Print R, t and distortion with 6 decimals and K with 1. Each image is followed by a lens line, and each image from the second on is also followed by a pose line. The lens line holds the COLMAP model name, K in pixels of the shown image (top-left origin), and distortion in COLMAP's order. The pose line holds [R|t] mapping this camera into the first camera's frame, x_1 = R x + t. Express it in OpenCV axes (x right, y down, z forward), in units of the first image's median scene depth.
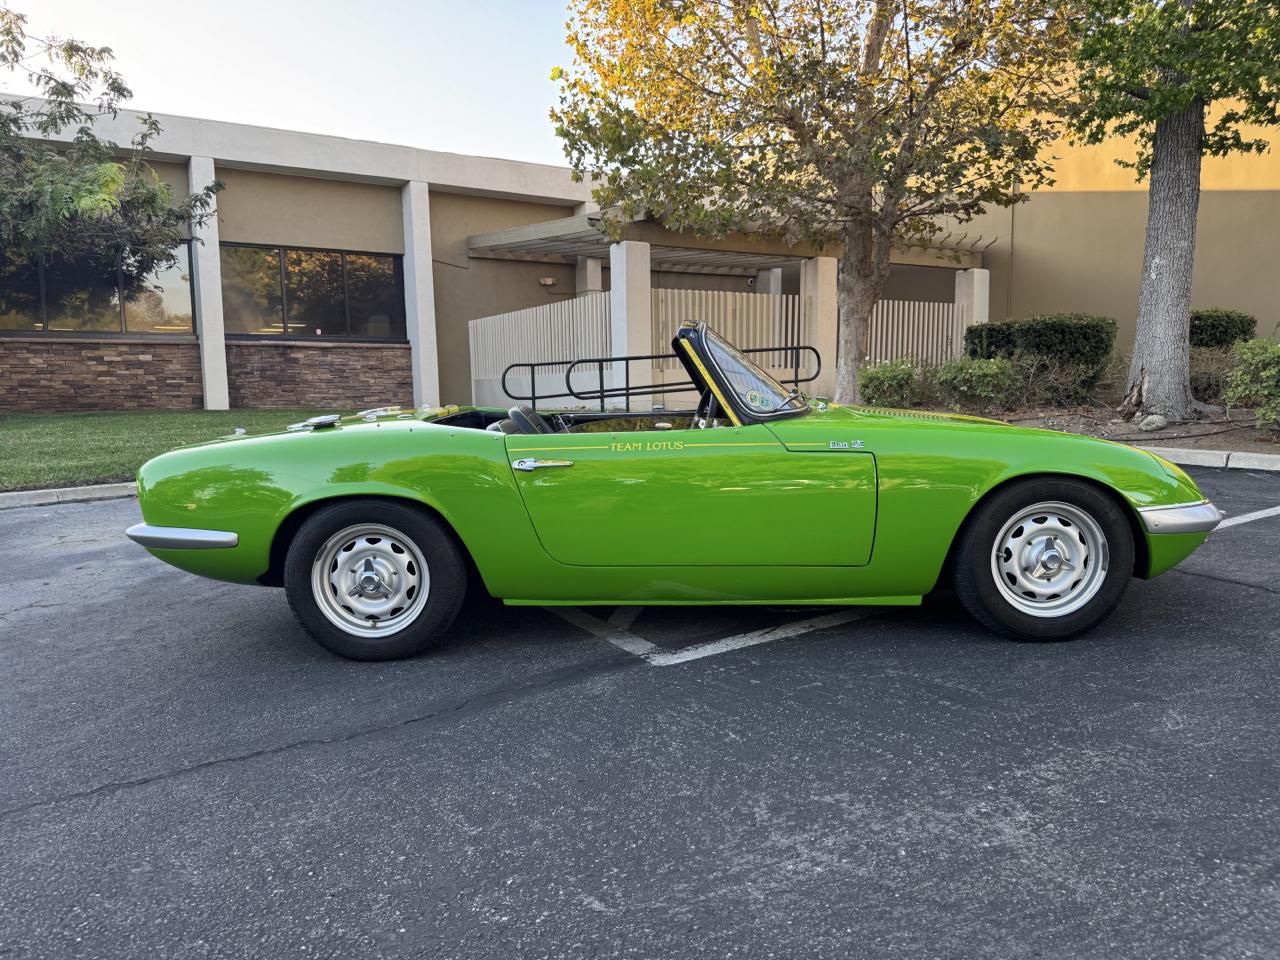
lens RADIAL K [[897.2, 0, 640.0], [0, 897.2, 480.0], [0, 0, 1]] dist [0.089407, -0.124221]
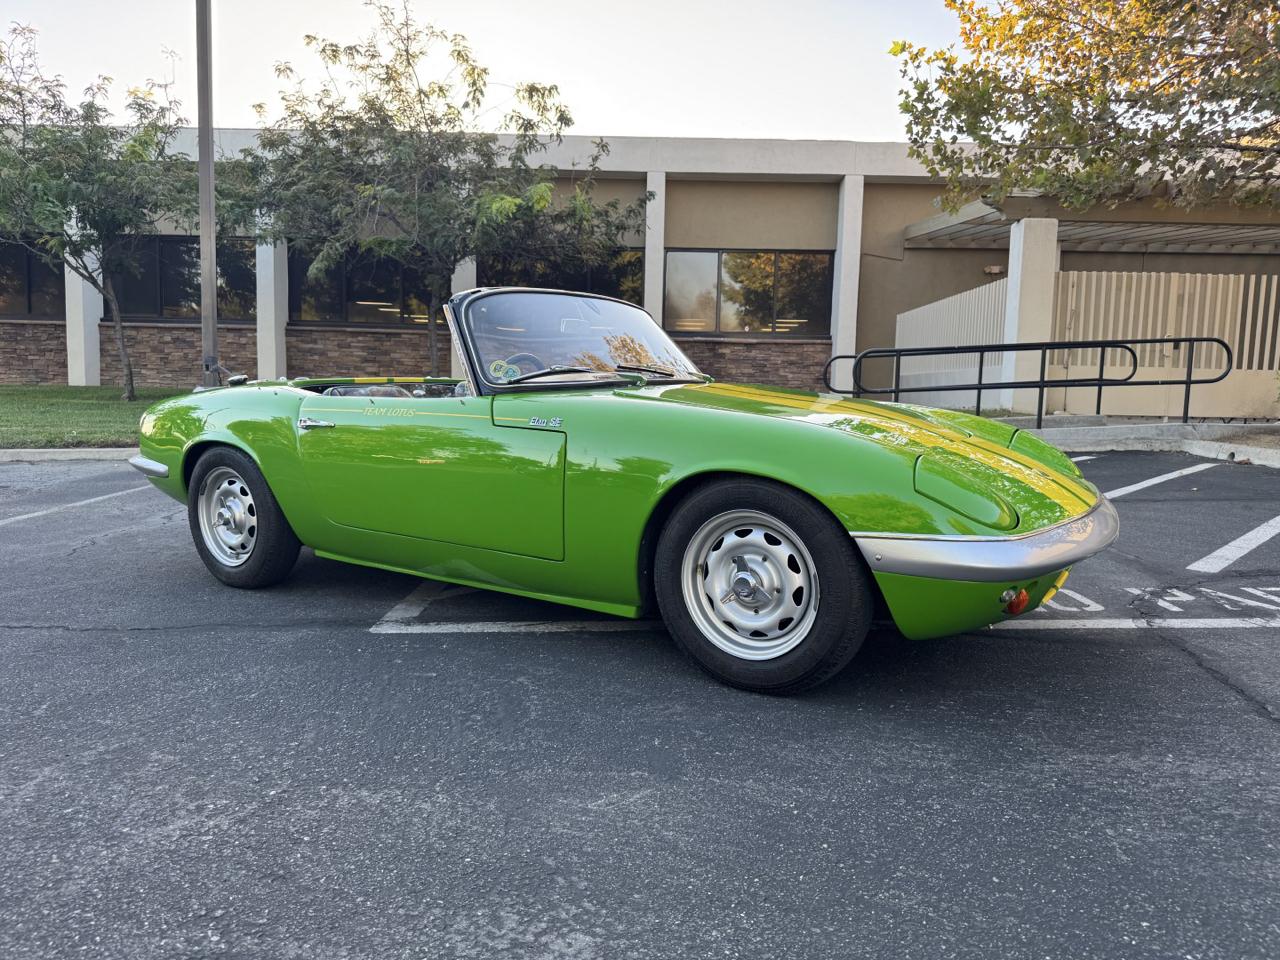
lens RADIAL K [[897.2, 0, 640.0], [0, 897.2, 480.0], [0, 0, 1]] dist [0.089407, -0.124221]
pose [[0.836317, 0.088260, -0.541095, 0.246251], [-0.088877, 0.995728, 0.025049, -0.003867], [0.540994, 0.027142, 0.840588, 0.096134]]
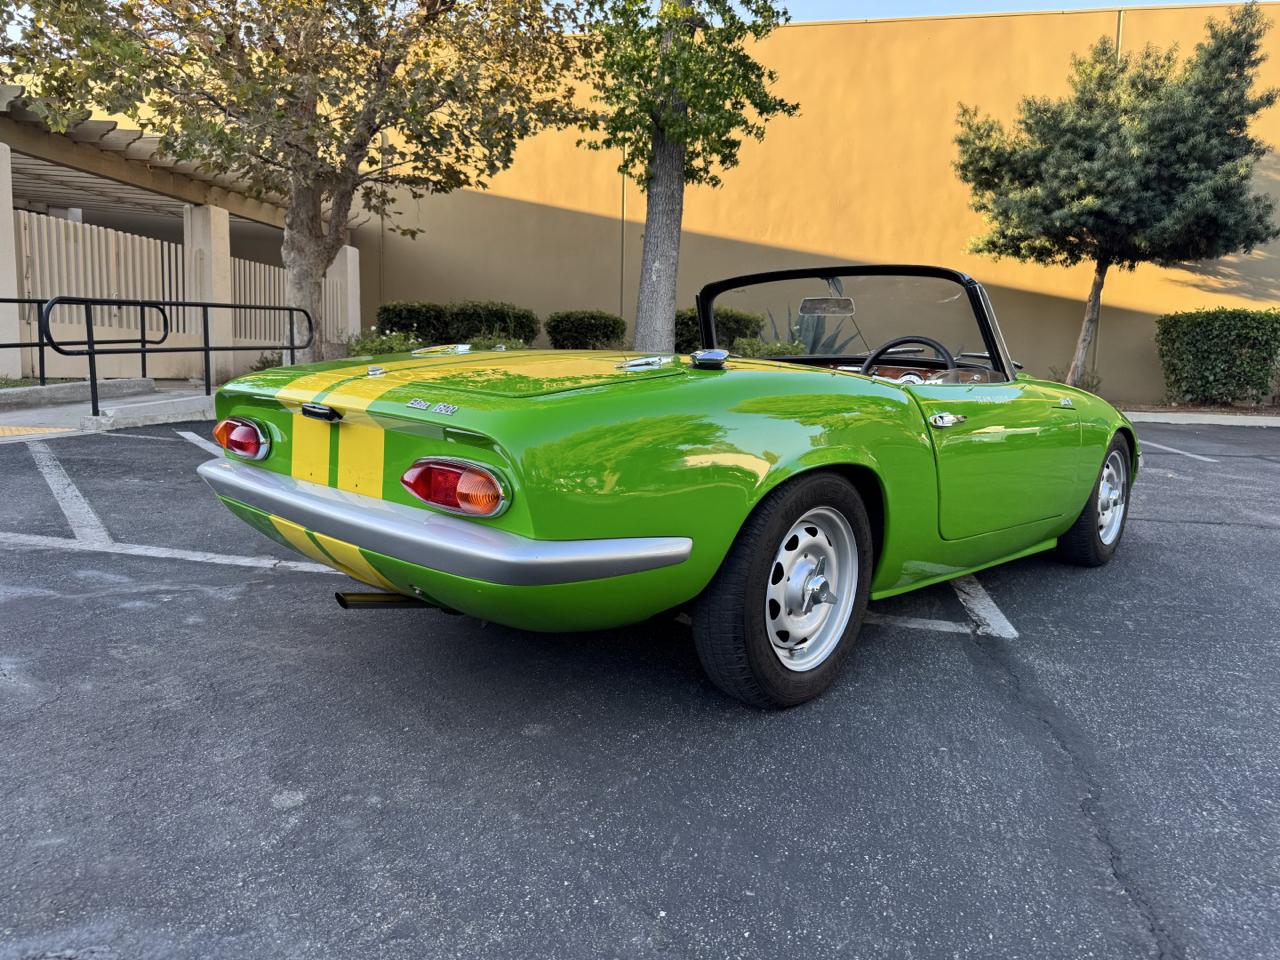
lens RADIAL K [[907.5, 0, 640.0], [0, 907.5, 480.0], [0, 0, 1]] dist [0.069852, -0.100063]
pose [[0.679857, -0.046179, 0.731889, -0.283212], [0.035765, 0.998916, 0.029805, 0.000560], [-0.732472, 0.005913, 0.680772, 0.195495]]
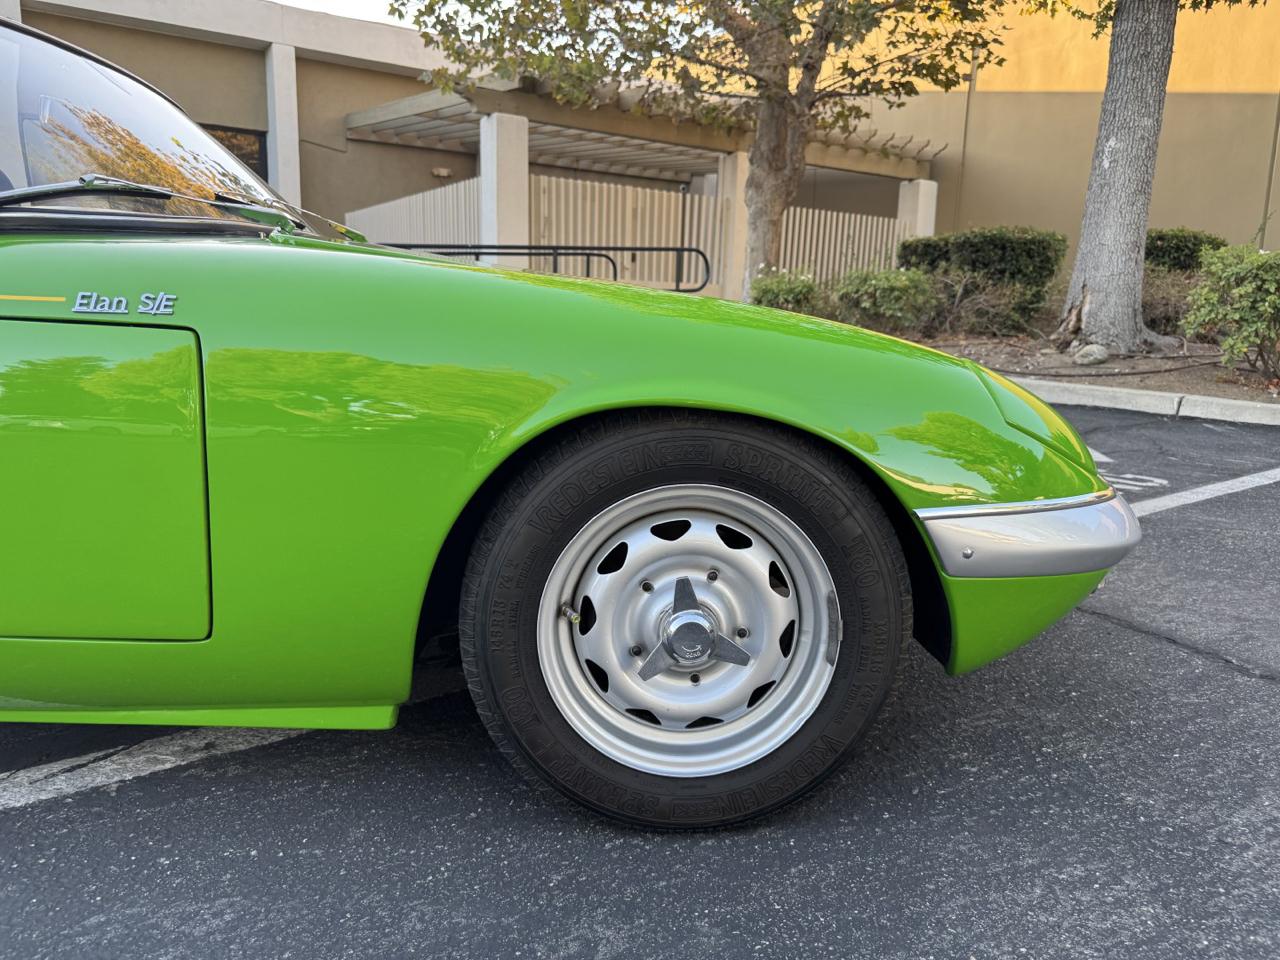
lens RADIAL K [[907.5, 0, 640.0], [0, 907.5, 480.0], [0, 0, 1]] dist [0.069852, -0.100063]
pose [[0.998519, 0.033674, 0.042731, 0.129744], [-0.036897, 0.996347, 0.077017, -0.001725], [-0.039982, -0.078480, 0.996114, 0.196936]]
